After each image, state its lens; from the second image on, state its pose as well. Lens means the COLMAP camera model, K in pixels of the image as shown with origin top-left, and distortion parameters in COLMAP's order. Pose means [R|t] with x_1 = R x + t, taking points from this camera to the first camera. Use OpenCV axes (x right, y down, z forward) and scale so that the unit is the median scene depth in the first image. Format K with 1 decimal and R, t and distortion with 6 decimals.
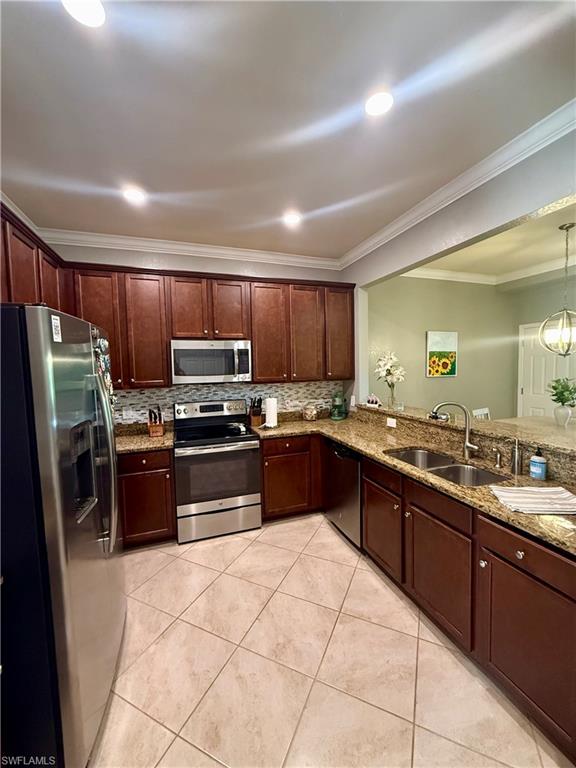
lens RADIAL K [[308.7, 0, 289.2], [0, 308.7, 384.0], [0, 0, 1]] dist [0.004282, 0.000211]
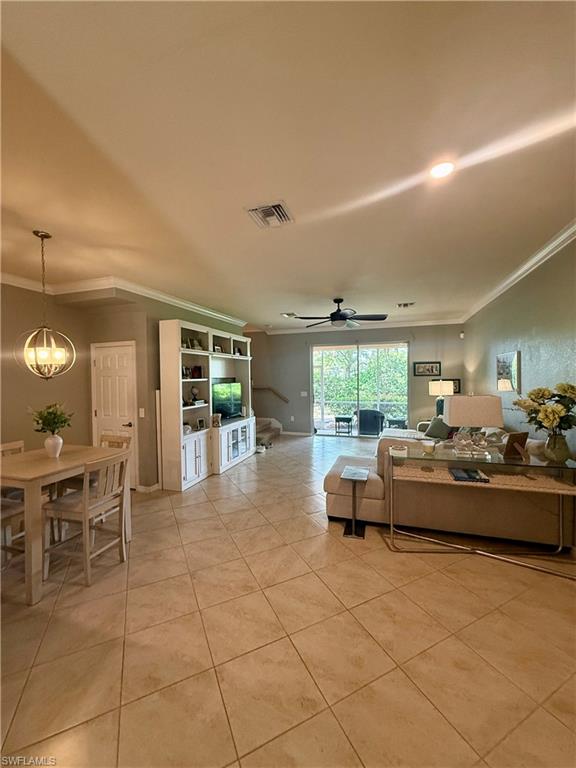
lens RADIAL K [[308.7, 0, 286.1], [0, 308.7, 380.9], [0, 0, 1]] dist [0.004282, 0.000211]
pose [[0.624084, -0.000753, 0.781357, 0.384987], [0.051696, 0.997848, -0.040329, -0.007806], [-0.779645, 0.065562, 0.622780, -0.045797]]
